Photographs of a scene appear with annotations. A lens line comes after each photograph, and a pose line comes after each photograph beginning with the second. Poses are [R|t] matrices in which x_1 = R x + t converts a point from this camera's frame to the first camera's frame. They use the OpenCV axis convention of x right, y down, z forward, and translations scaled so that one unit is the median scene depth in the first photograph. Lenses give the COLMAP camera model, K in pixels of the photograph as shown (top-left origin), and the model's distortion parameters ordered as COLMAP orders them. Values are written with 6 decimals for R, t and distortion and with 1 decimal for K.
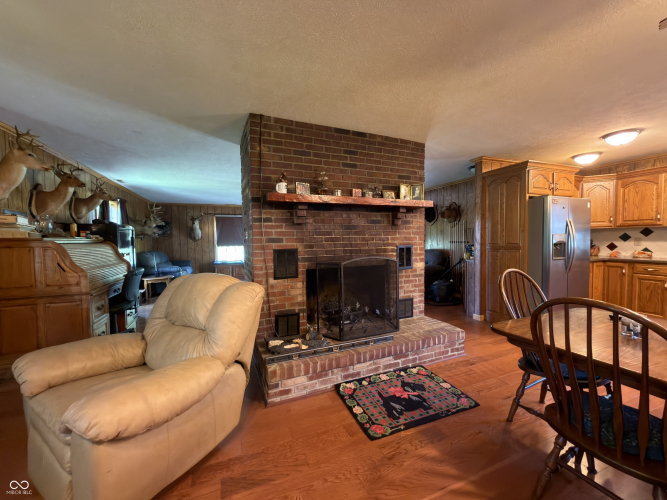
lens RADIAL K [[266.2, 0, 332.1], [0, 266.2, 250.2], [0, 0, 1]] dist [-0.001404, 0.000091]
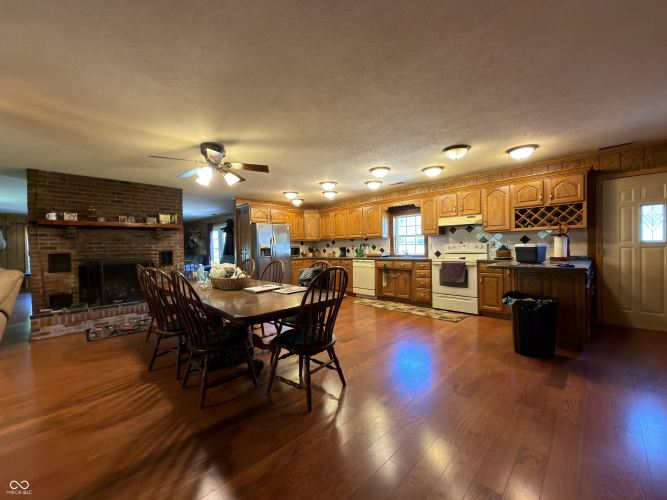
lens RADIAL K [[266.2, 0, 331.8], [0, 266.2, 250.6], [0, 0, 1]] dist [-0.001404, 0.000091]
pose [[0.922443, -0.010908, 0.385979, 0.691616], [0.024121, 0.999277, -0.029405, 0.061900], [-0.385379, 0.036435, 0.922039, -1.054156]]
